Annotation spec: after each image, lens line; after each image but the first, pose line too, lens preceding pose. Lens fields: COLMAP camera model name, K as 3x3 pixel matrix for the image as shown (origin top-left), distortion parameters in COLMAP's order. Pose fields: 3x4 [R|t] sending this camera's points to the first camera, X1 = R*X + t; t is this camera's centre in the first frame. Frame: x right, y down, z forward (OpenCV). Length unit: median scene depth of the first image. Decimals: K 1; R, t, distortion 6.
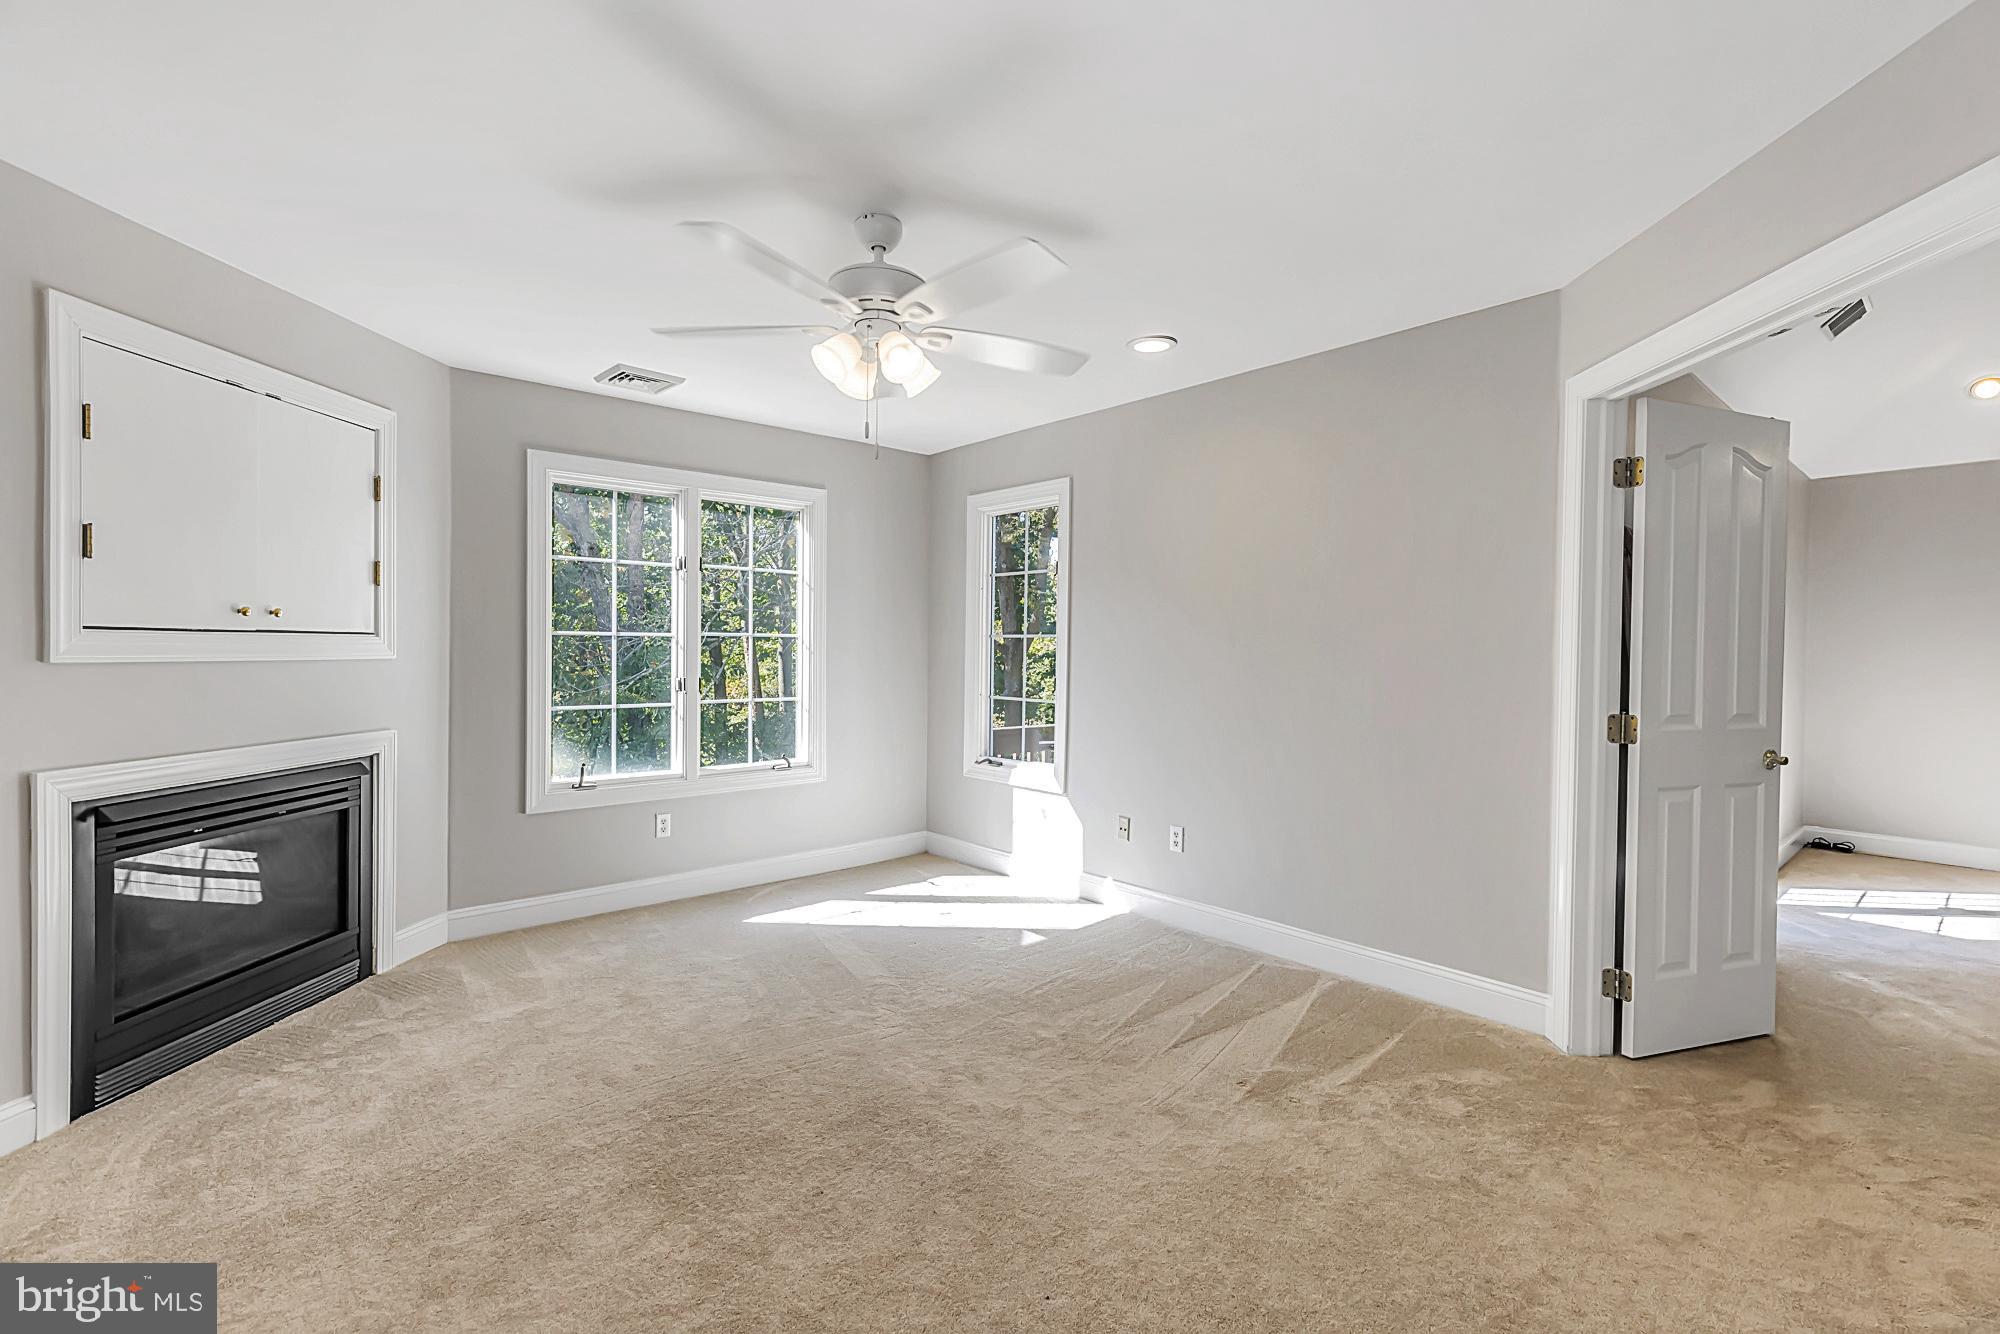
lens RADIAL K [[900.1, 0, 997.4], [0, 900.1, 666.6], [0, 0, 1]] dist [0.003634, 0.000378]
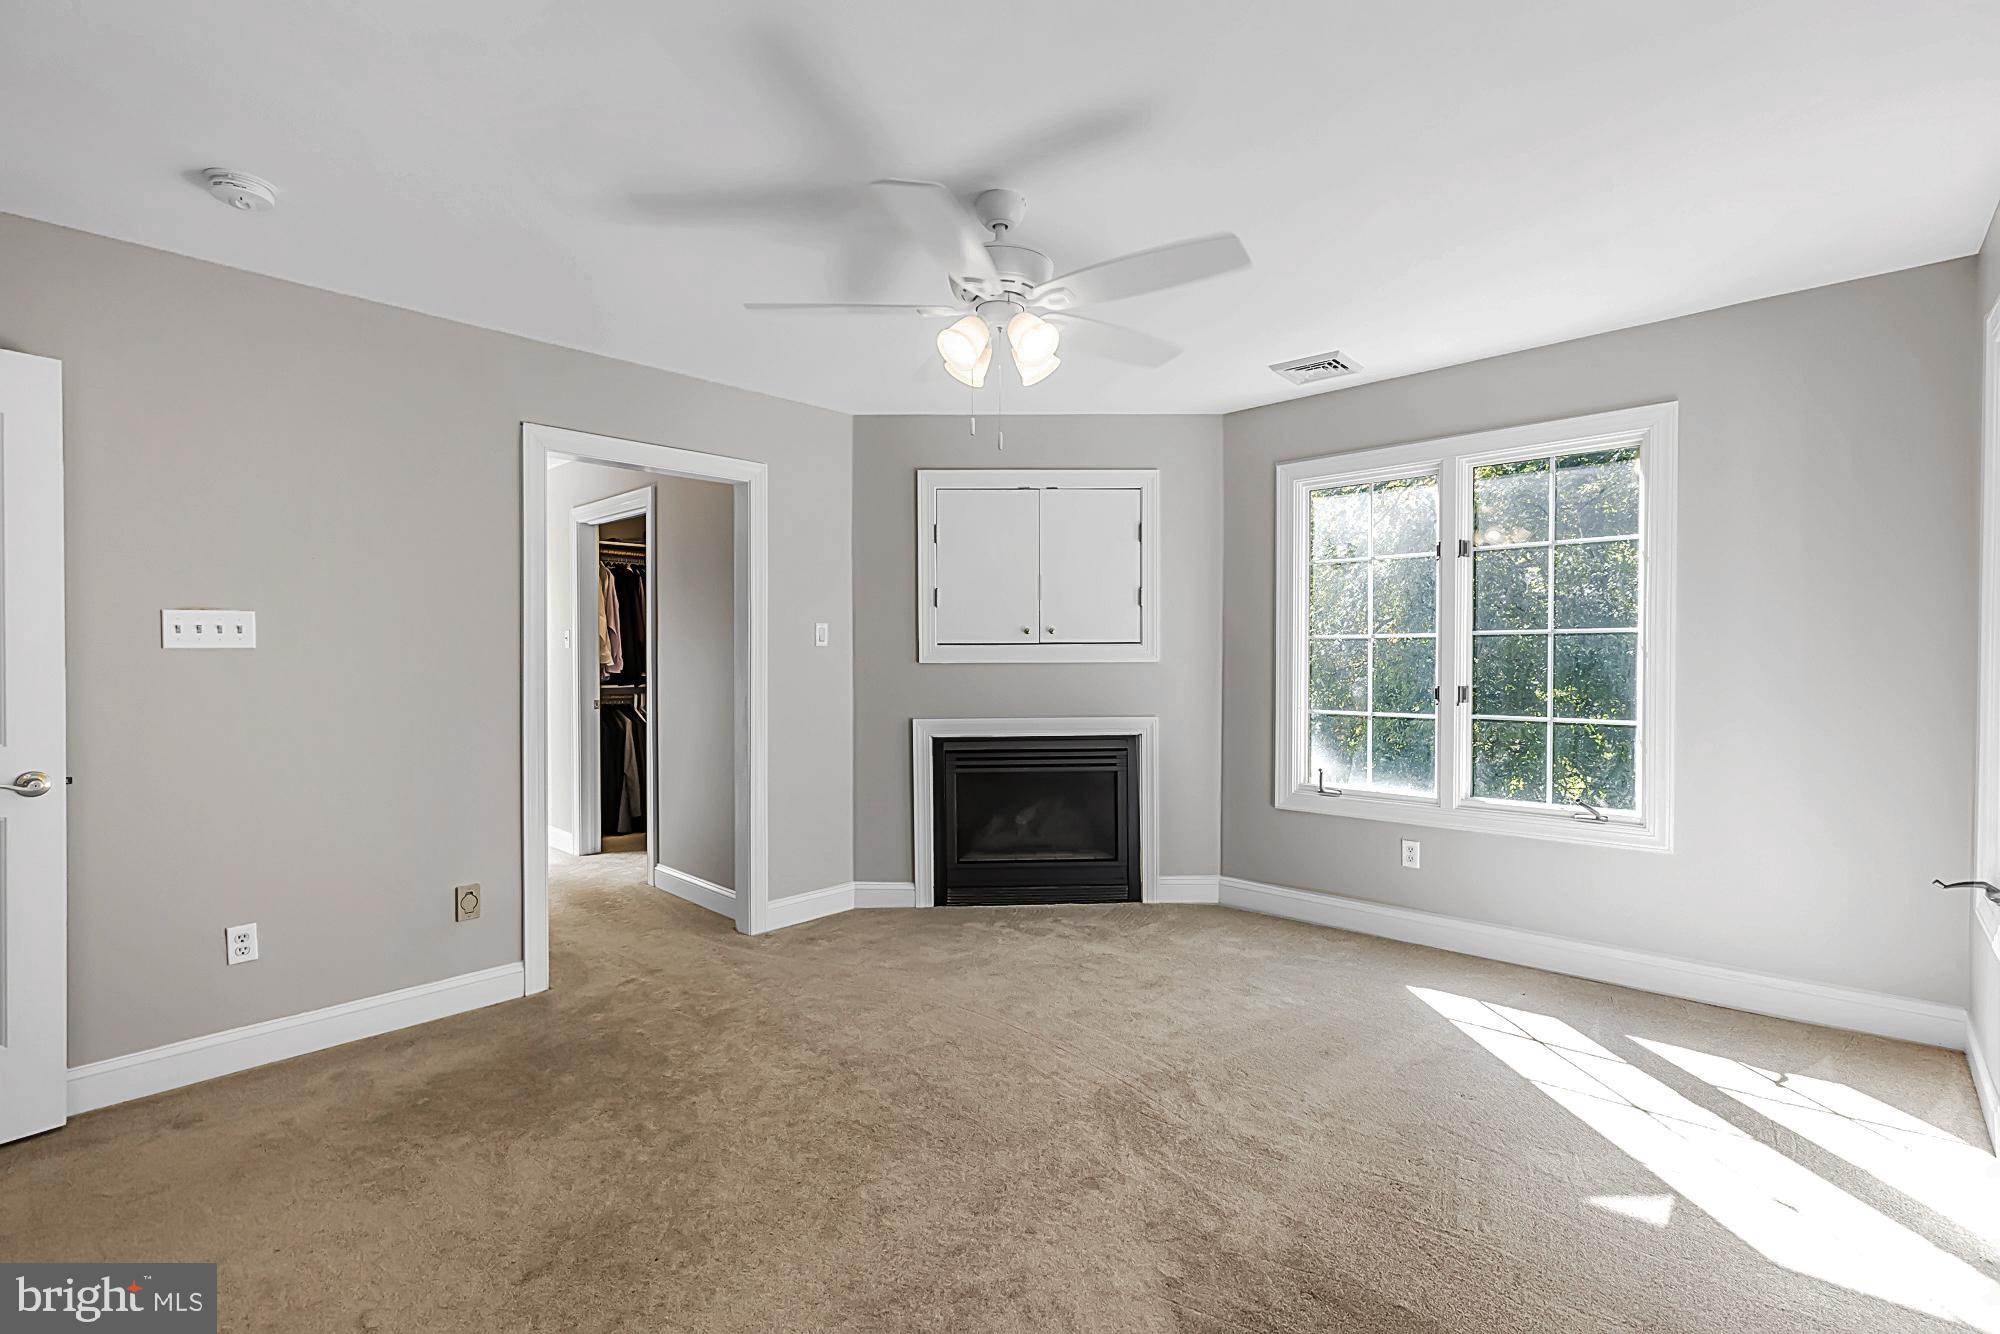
lens RADIAL K [[900.1, 0, 999.1], [0, 900.1, 661.5], [0, 0, 1]] dist [0.003634, 0.000378]
pose [[0.081871, -0.003318, -0.996637, 0.504728], [-0.013999, 0.999892, -0.004479, -0.000277], [0.996545, 0.014319, 0.081816, 0.574694]]
